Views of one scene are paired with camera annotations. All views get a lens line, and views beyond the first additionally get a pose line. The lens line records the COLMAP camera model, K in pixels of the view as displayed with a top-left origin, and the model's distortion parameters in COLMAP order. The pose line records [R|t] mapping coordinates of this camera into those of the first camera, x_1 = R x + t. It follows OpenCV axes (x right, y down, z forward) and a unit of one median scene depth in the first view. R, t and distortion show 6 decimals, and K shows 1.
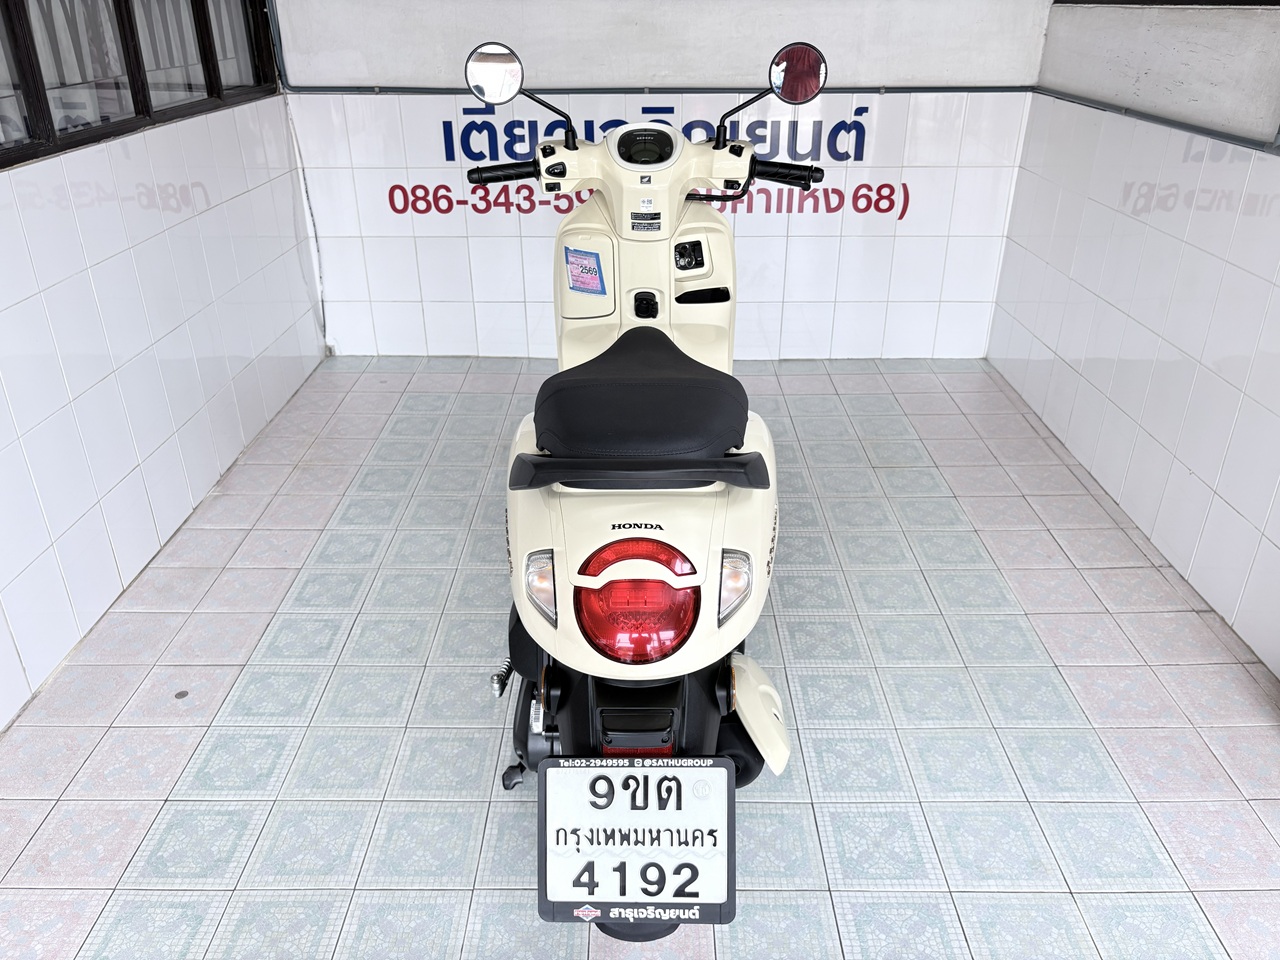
lens RADIAL K [[988.2, 0, 638.1], [0, 988.2, 489.1], [0, 0, 1]] dist [0.047700, -0.059748]
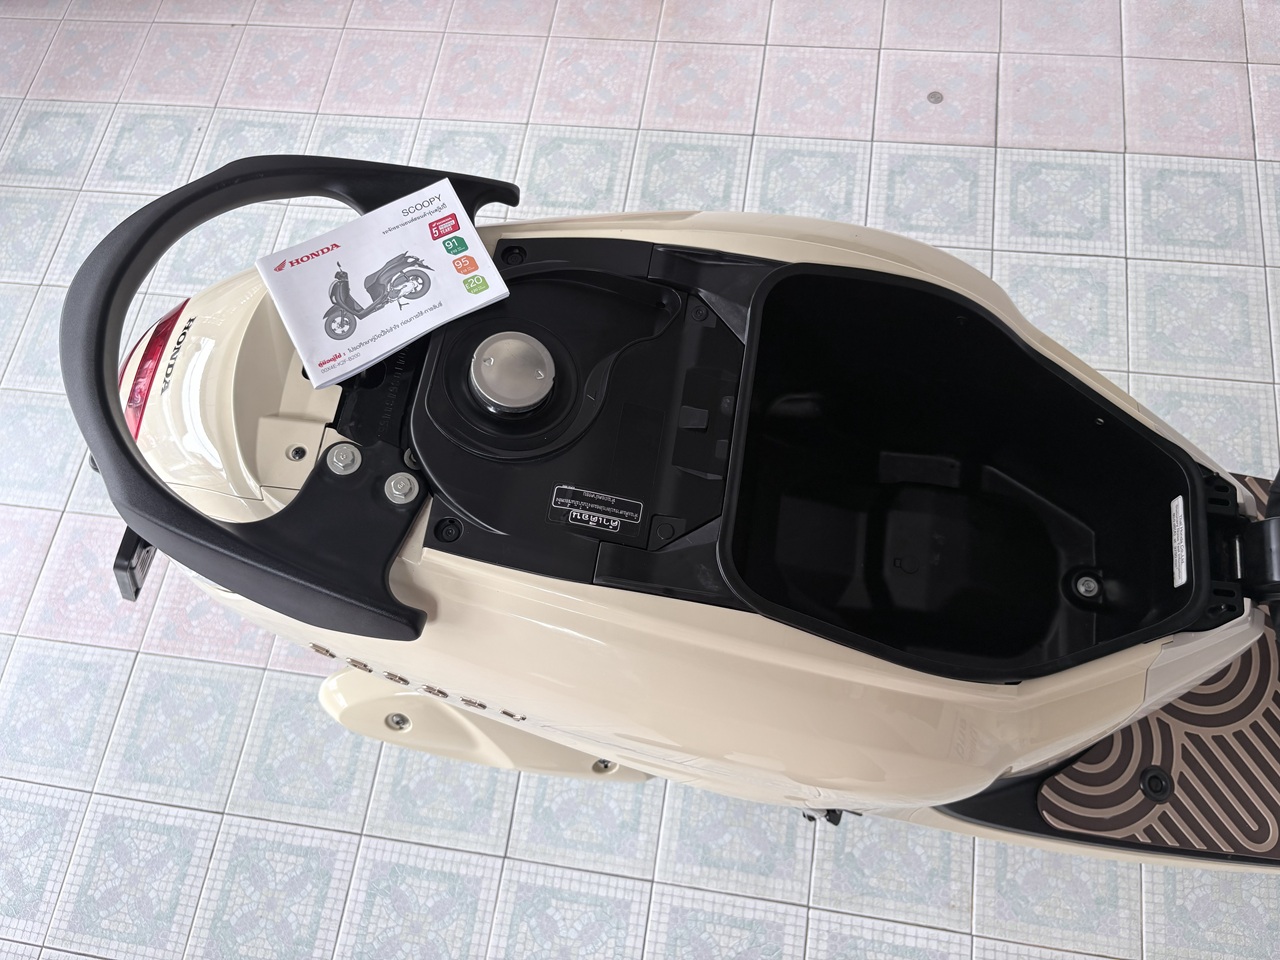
lens RADIAL K [[988.2, 0, 643.2], [0, 988.2, 479.9], [0, 0, 1]] dist [0.047700, -0.059748]
pose [[-0.138296, 0.929217, -0.342682, 0.119286], [-0.368184, 0.272971, 0.888778, -0.297736], [0.919410, 0.249085, 0.304372, 0.552996]]
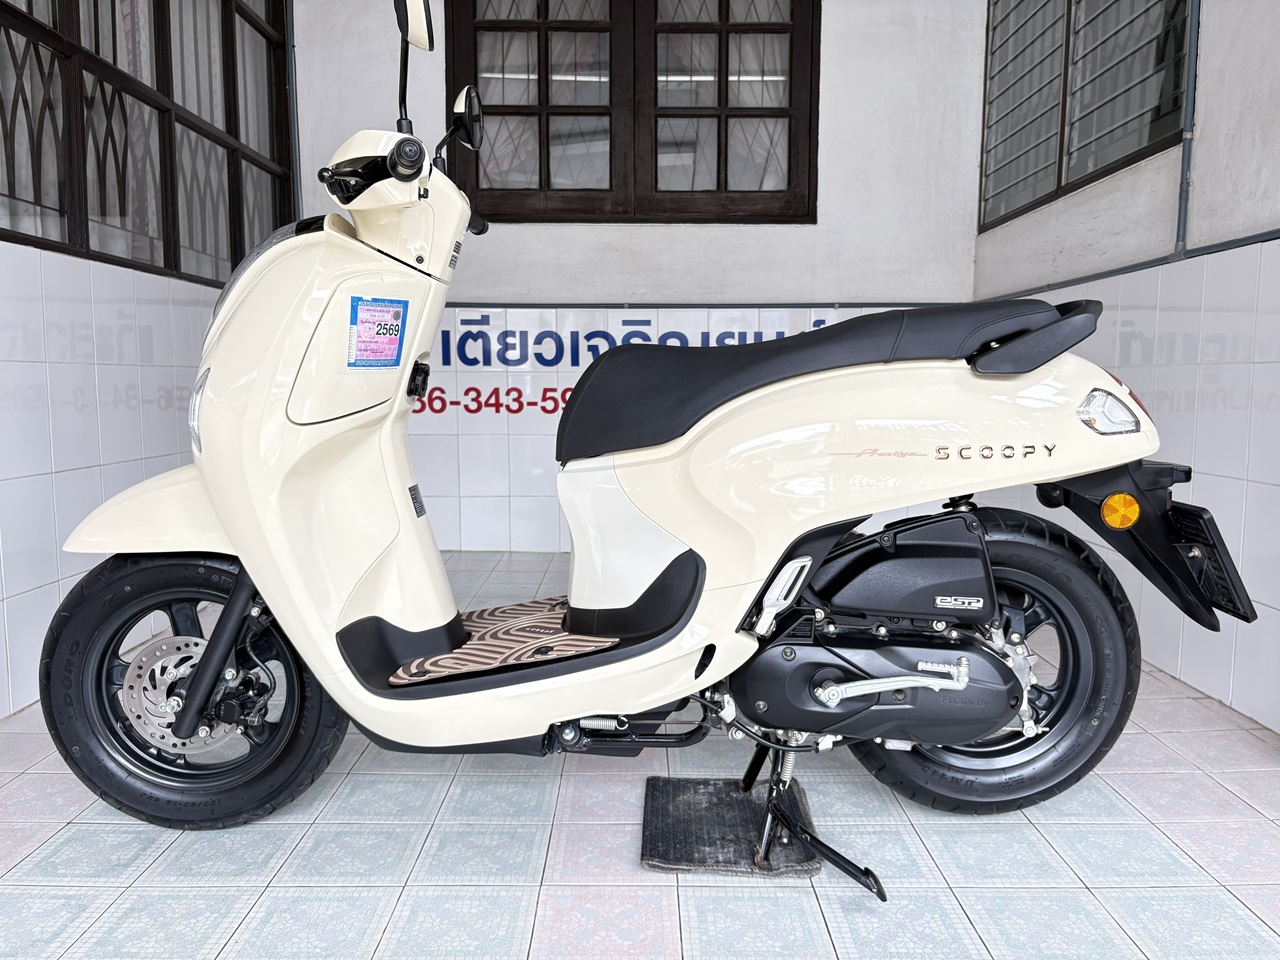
lens RADIAL K [[988.2, 0, 641.9], [0, 988.2, 483.1], [0, 0, 1]] dist [0.047700, -0.059748]
pose [[0.999929, 0.004873, 0.010858, 0.021700], [-0.000701, 0.934876, -0.354975, 0.269036], [-0.011881, 0.354942, 0.934813, 0.040722]]
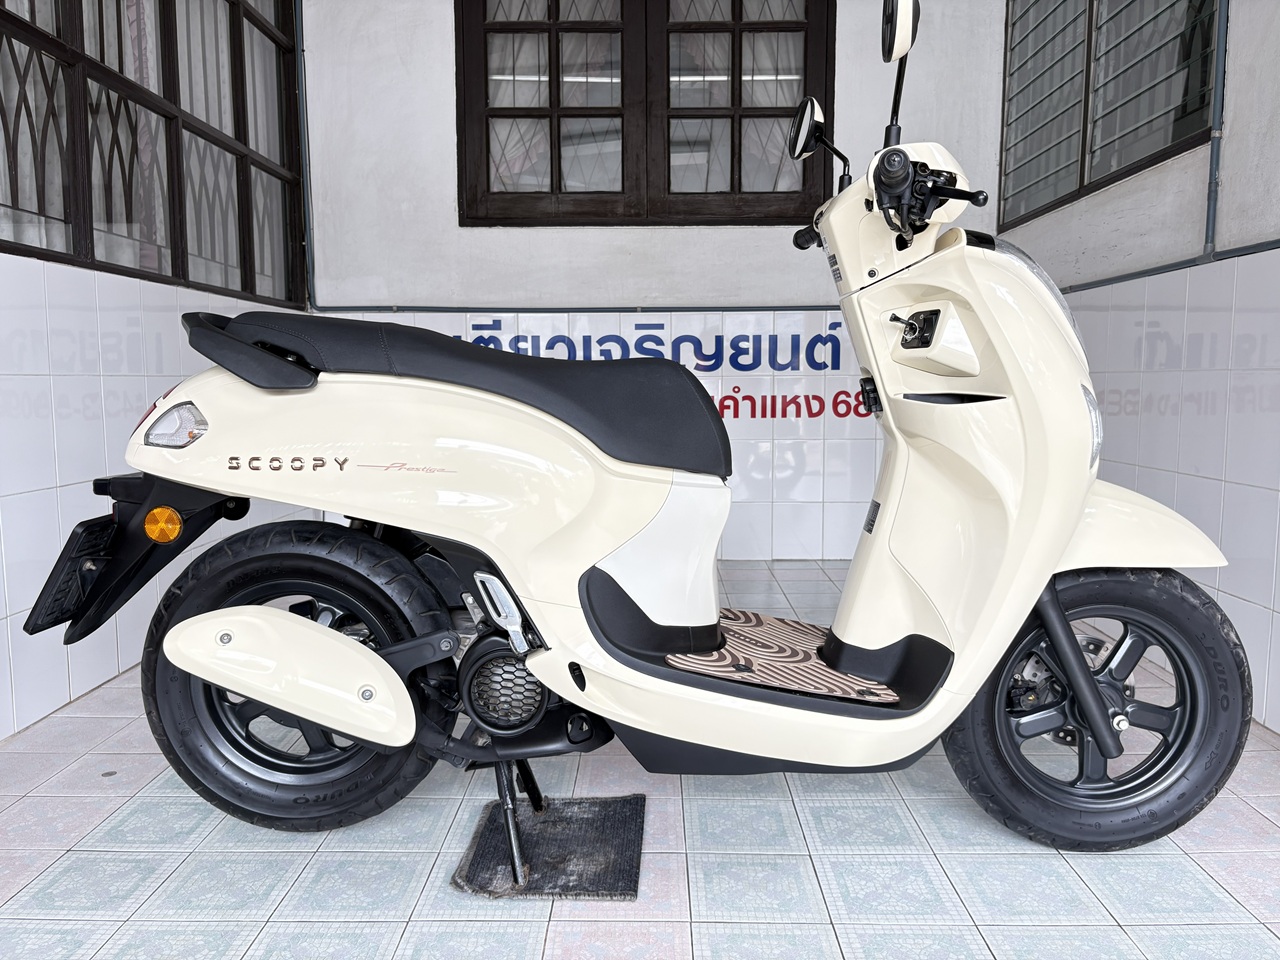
lens RADIAL K [[988.2, 0, 640.4], [0, 988.2, 480.2], [0, 0, 1]] dist [0.047700, -0.059748]
pose [[0.999979, 0.000968, -0.006375, 0.025141], [-0.003171, 0.934719, -0.355372, 0.248306], [0.005615, 0.355385, 0.934703, 0.056291]]
